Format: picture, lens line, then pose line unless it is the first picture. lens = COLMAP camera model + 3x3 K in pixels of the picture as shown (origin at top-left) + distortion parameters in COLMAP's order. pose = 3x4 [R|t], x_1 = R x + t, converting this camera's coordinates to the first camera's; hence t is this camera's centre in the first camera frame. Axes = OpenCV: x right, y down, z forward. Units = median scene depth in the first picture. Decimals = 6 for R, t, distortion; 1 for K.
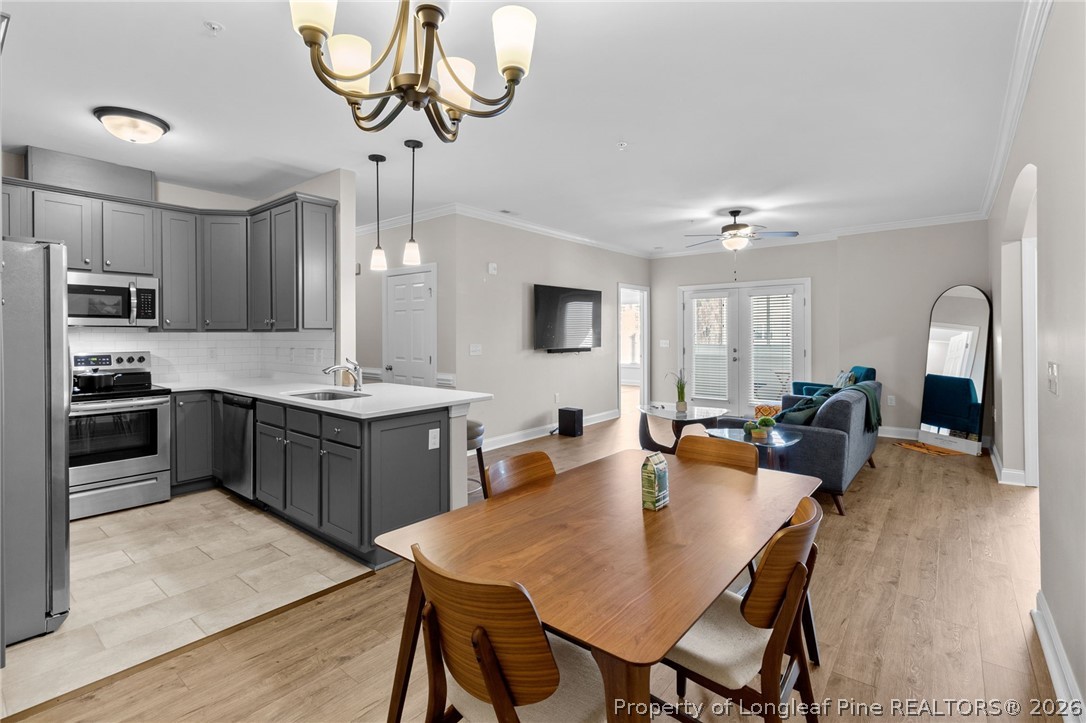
lens RADIAL K [[496.4, 0, 541.9], [0, 496.4, 339.4], [0, 0, 1]] dist [0.000171, -0.000249]
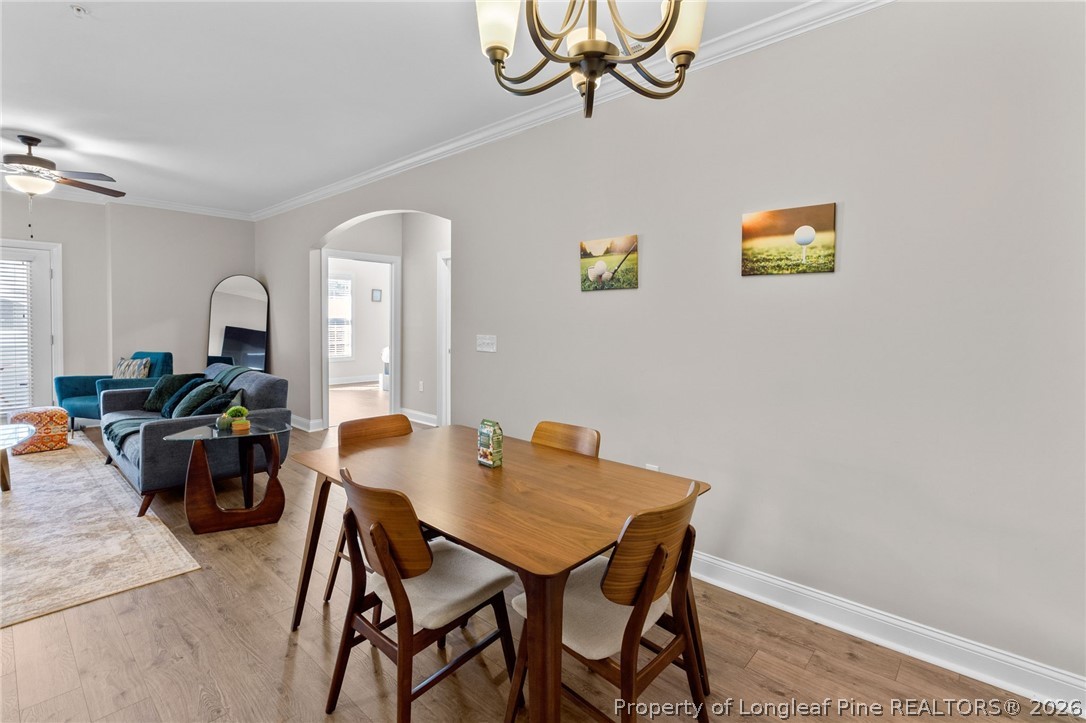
lens RADIAL K [[496.4, 0, 541.9], [0, 496.4, 339.4], [0, 0, 1]] dist [0.000171, -0.000249]
pose [[0.054777, -0.034786, 0.997893, -0.392594], [-0.003600, 0.999380, 0.035035, -0.002296], [-0.998492, -0.005511, 0.054618, 0.337537]]
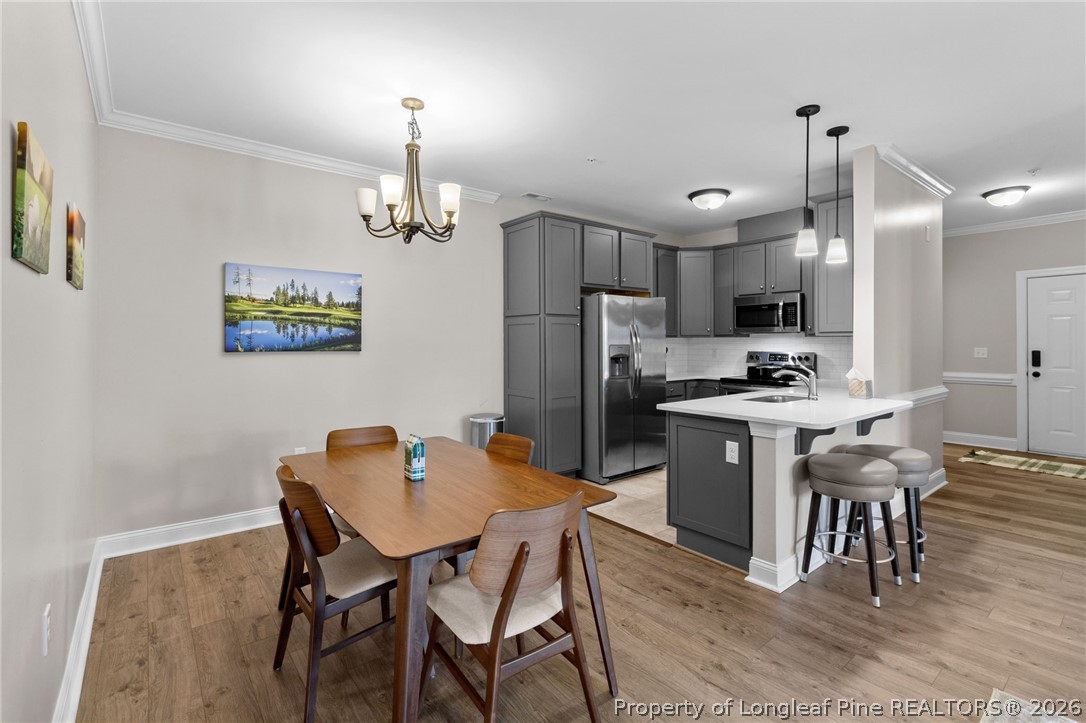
lens RADIAL K [[496.4, 0, 541.9], [0, 496.4, 339.4], [0, 0, 1]] dist [0.000171, -0.000249]
pose [[-0.219539, -0.000939, -0.975603, 0.588315], [-0.004287, 0.999991, 0.000002, -0.005738], [0.975594, 0.004183, -0.219541, 0.664766]]
